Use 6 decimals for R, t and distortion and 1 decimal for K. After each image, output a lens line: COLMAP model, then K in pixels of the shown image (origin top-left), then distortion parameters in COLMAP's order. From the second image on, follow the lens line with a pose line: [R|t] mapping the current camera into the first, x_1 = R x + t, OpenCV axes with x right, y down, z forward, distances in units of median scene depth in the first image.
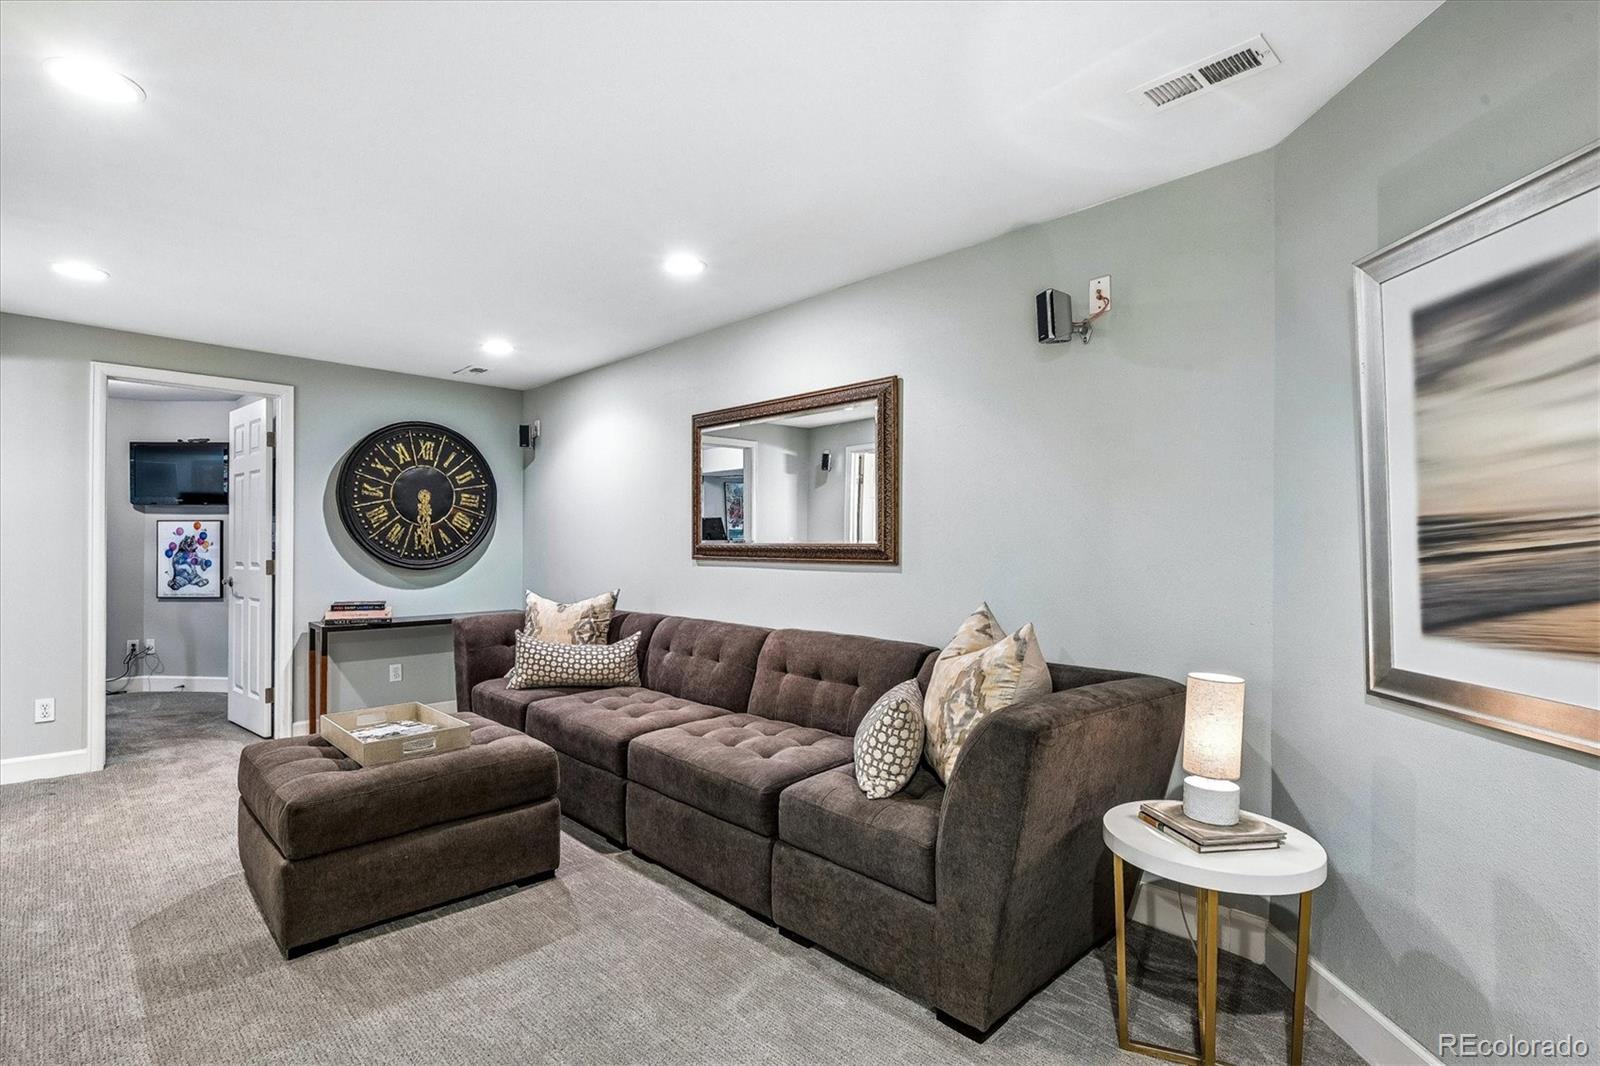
lens RADIAL K [[783.6, 0, 794.2], [0, 783.6, 539.5], [0, 0, 1]] dist [-0.002956, -0.000417]
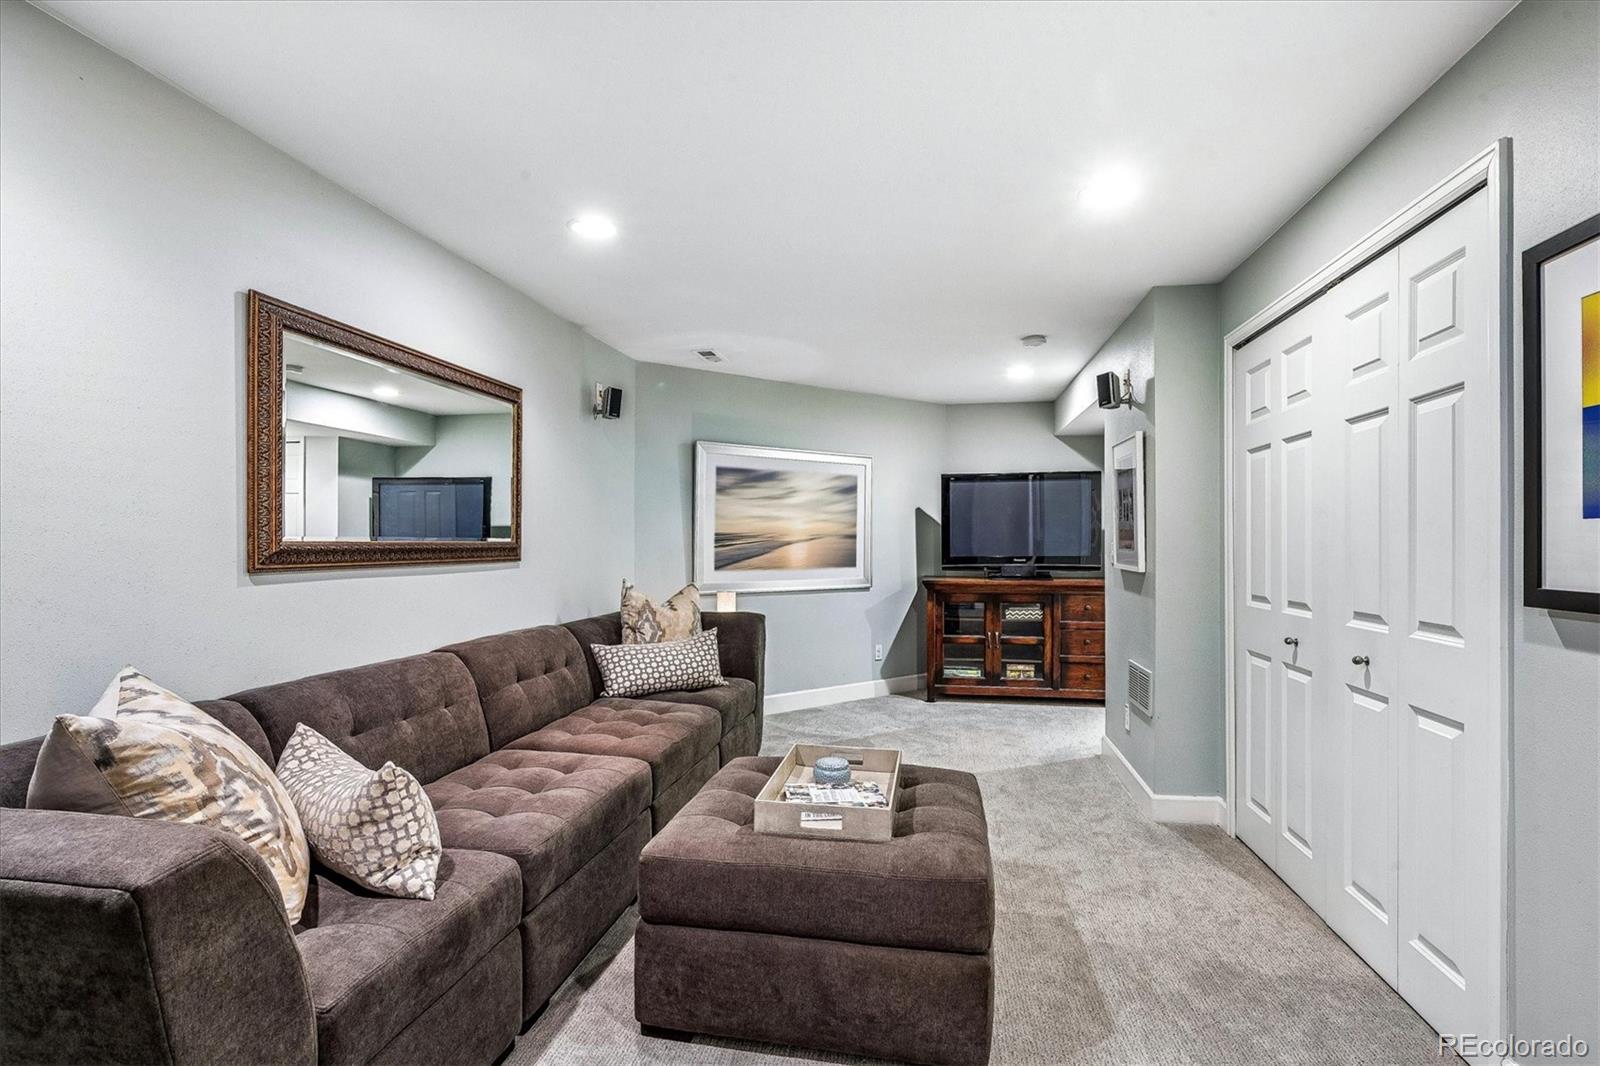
lens RADIAL K [[783.6, 0, 794.2], [0, 783.6, 539.5], [0, 0, 1]] dist [-0.002956, -0.000417]
pose [[-0.591783, 0.002184, 0.806094, -0.881975], [-0.003796, 0.999978, -0.005497, 0.006227], [-0.806088, -0.006313, -0.591762, 1.198521]]
